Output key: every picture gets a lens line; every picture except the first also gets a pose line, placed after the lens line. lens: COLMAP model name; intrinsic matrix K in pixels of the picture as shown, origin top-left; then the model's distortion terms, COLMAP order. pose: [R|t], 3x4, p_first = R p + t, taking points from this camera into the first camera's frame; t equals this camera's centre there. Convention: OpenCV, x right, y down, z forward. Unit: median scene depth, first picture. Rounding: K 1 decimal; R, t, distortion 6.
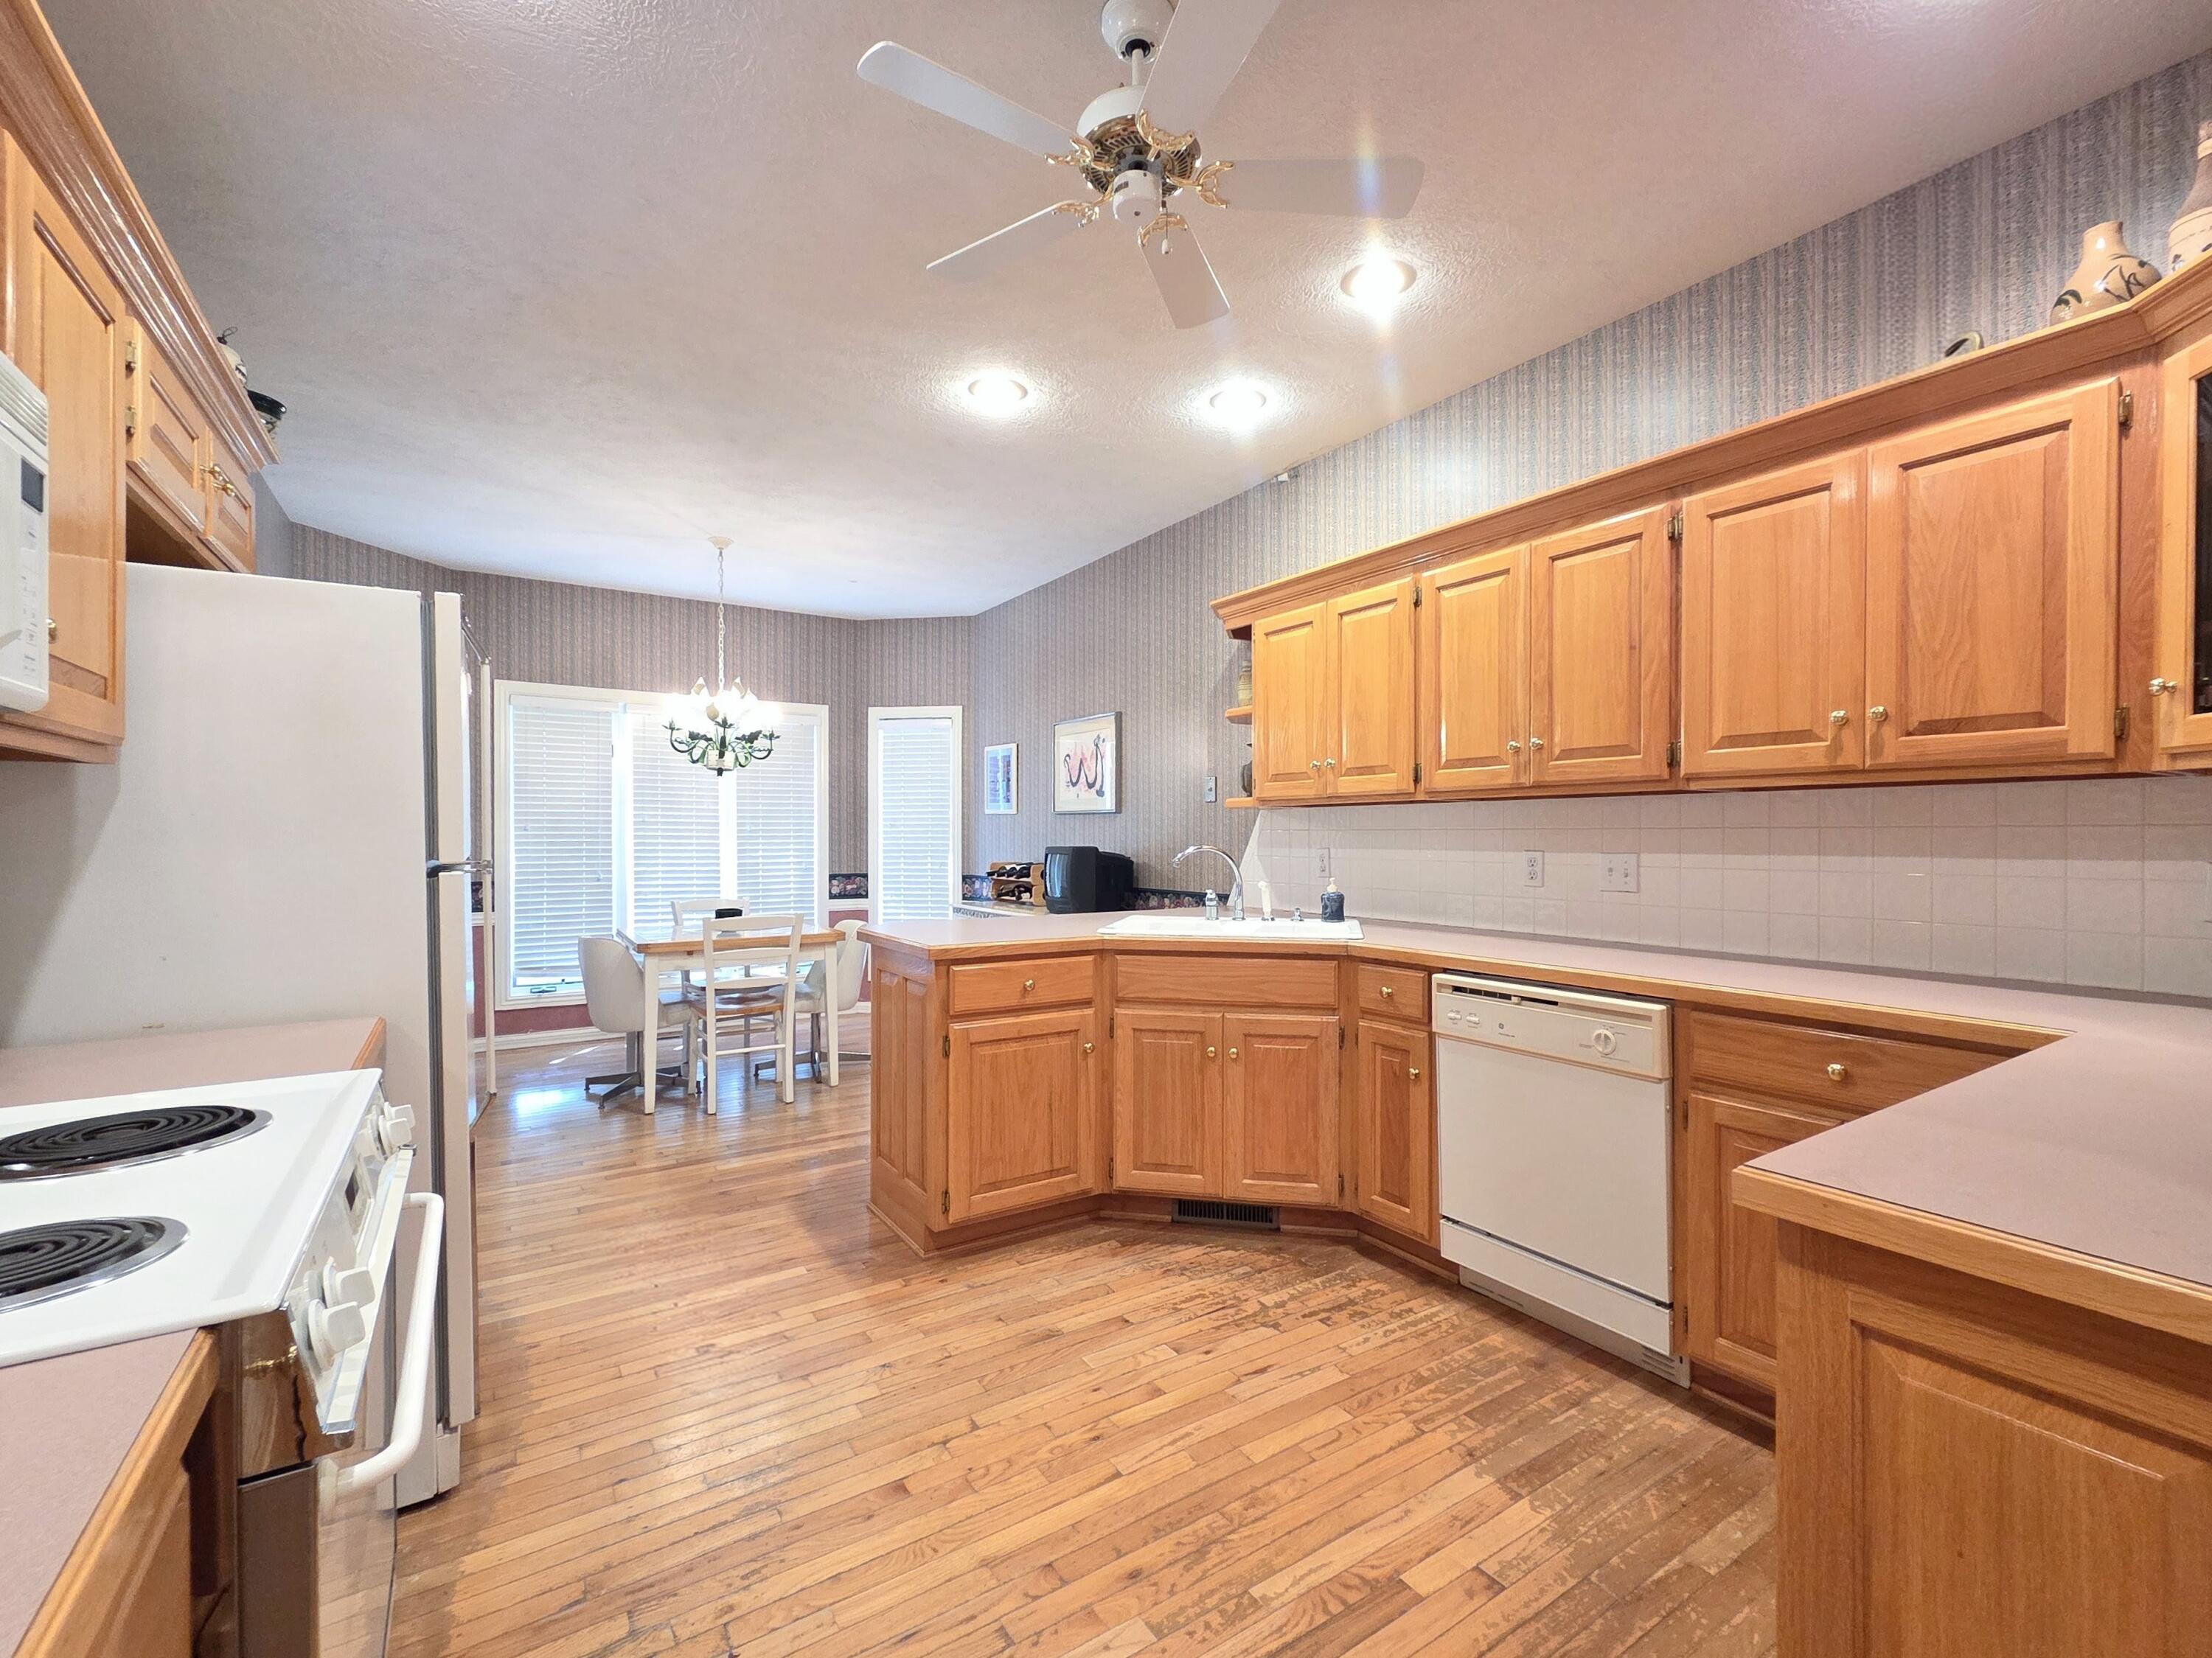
lens RADIAL K [[959.2, 0, 1115.0], [0, 959.2, 840.4], [0, 0, 1]] dist [0.000243, 0.000101]
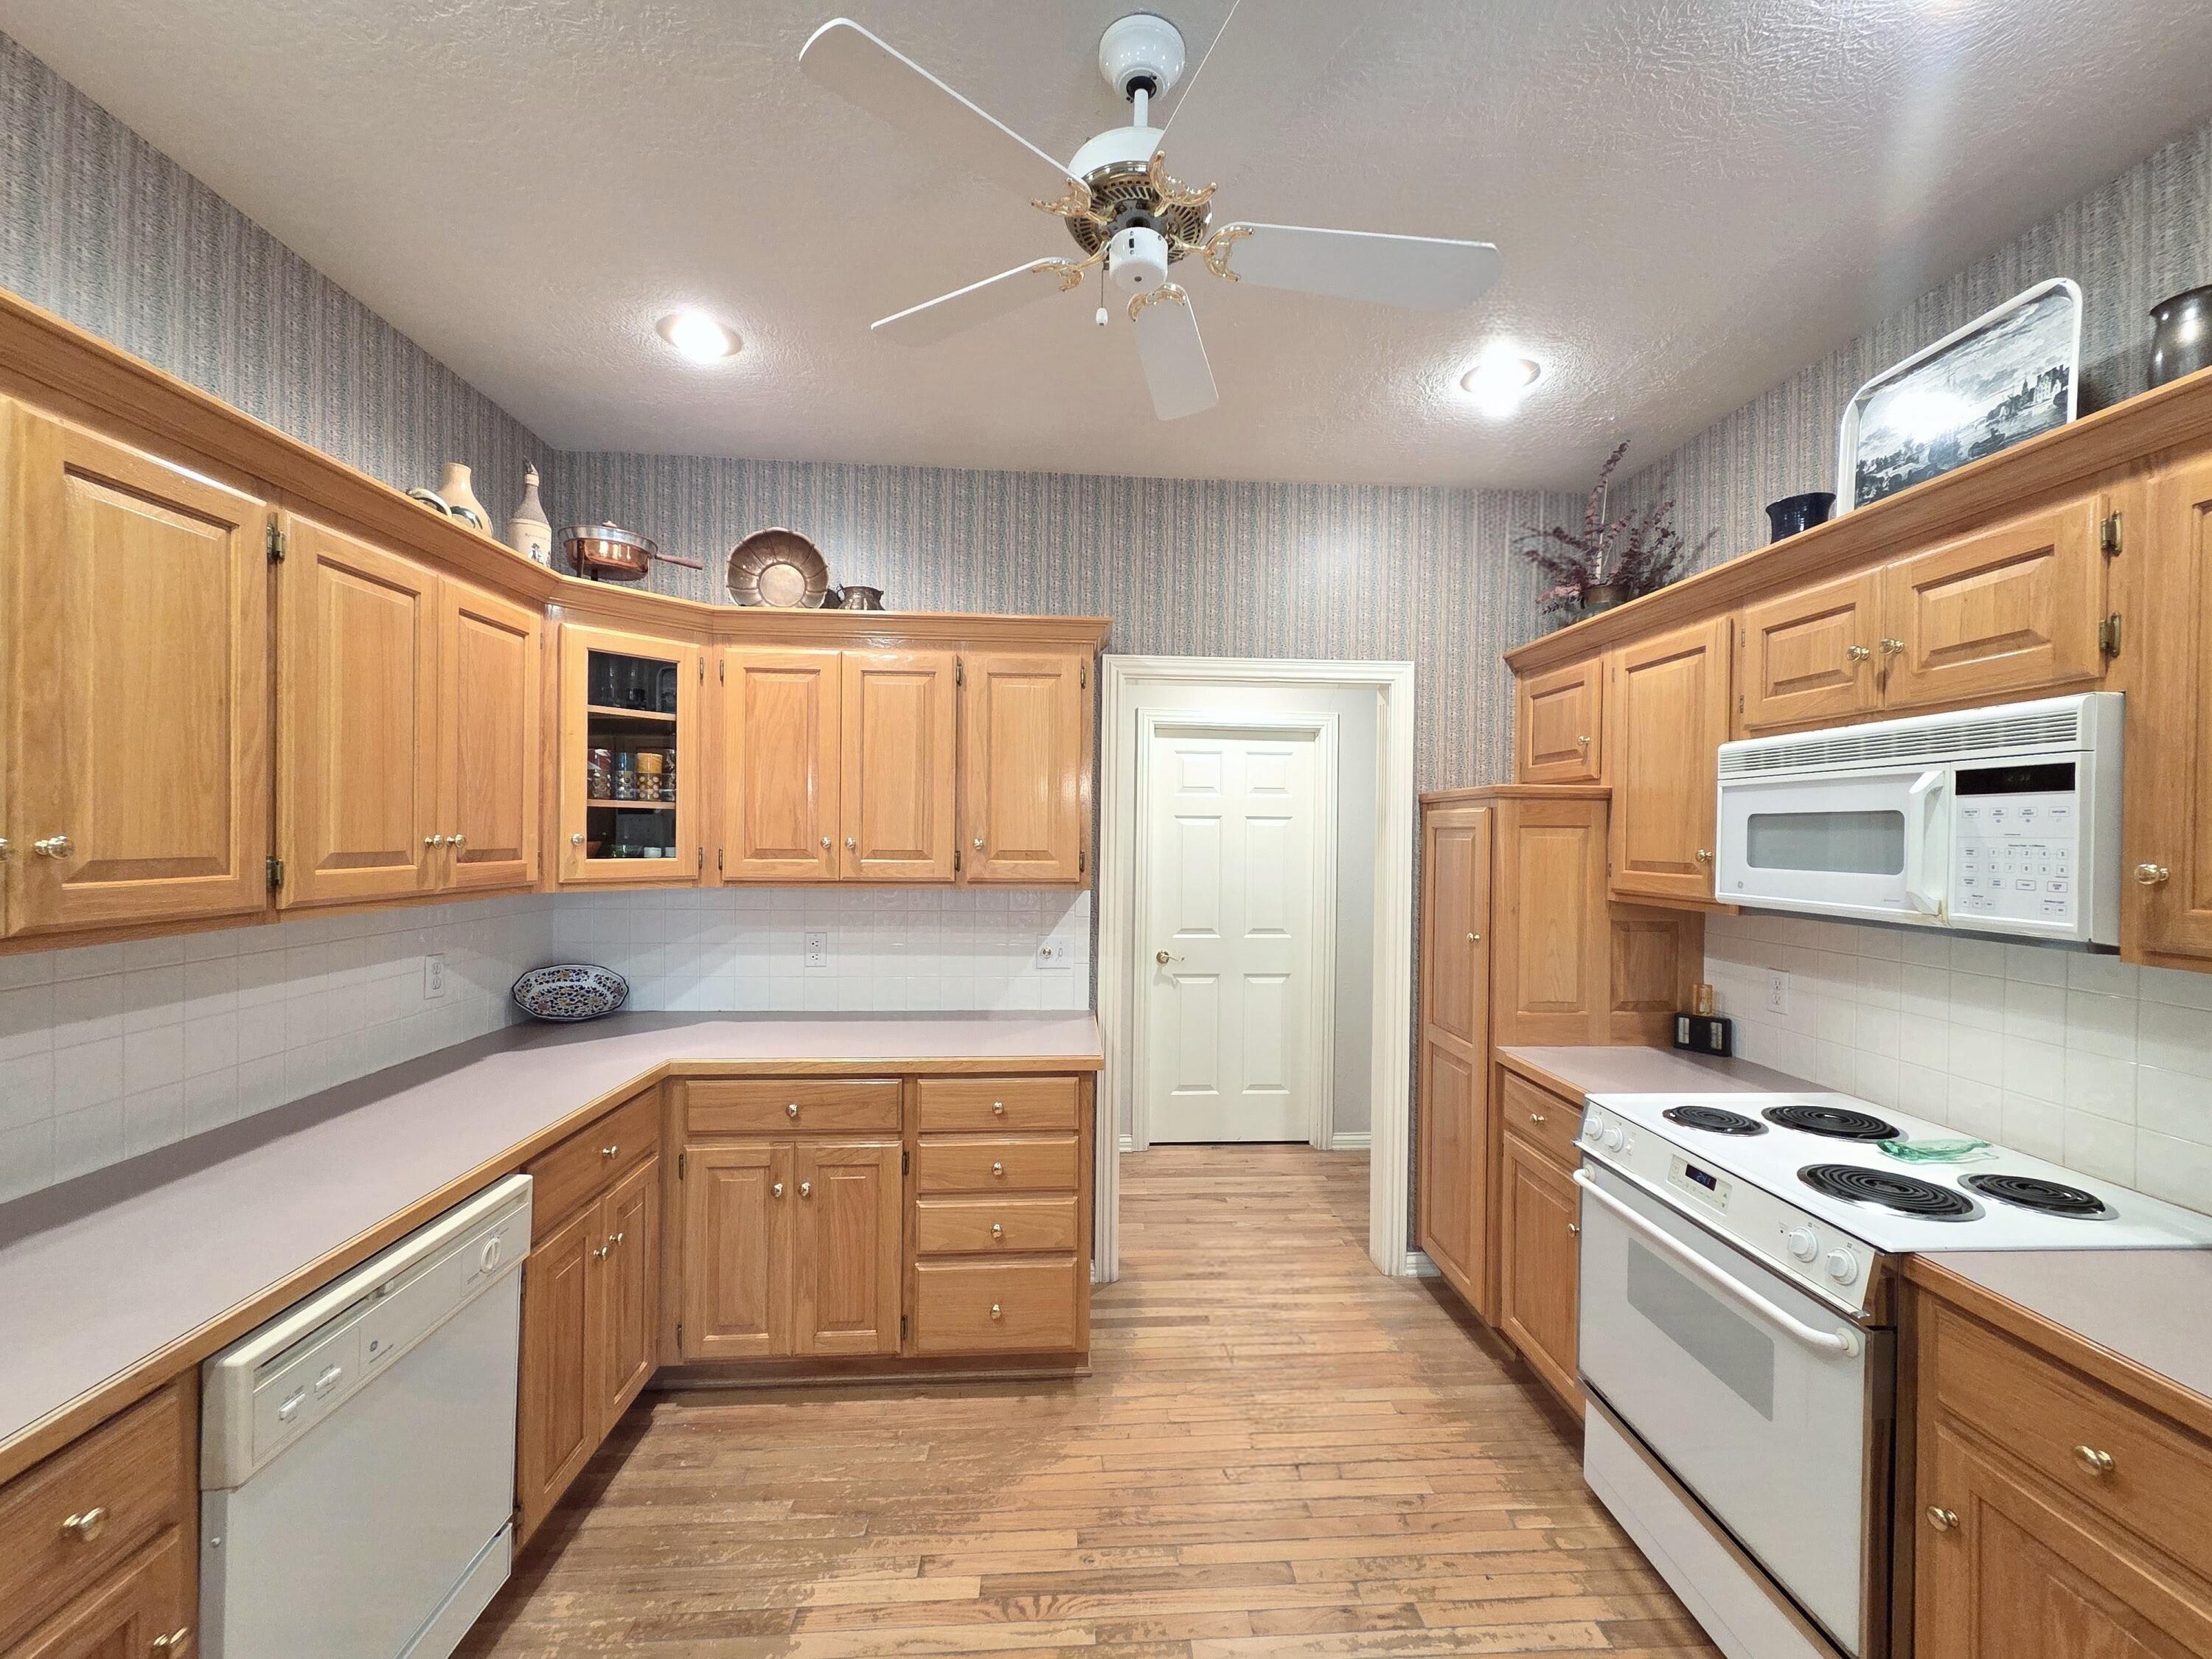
lens RADIAL K [[910.4, 0, 1111.6], [0, 910.4, 831.2], [0, 0, 1]] dist [0.005451, 0.000757]
pose [[-0.869726, -0.014946, 0.493309, -0.240678], [-0.014208, 0.999885, 0.005244, -0.120802], [-0.493331, -0.002448, -0.869838, 1.151716]]
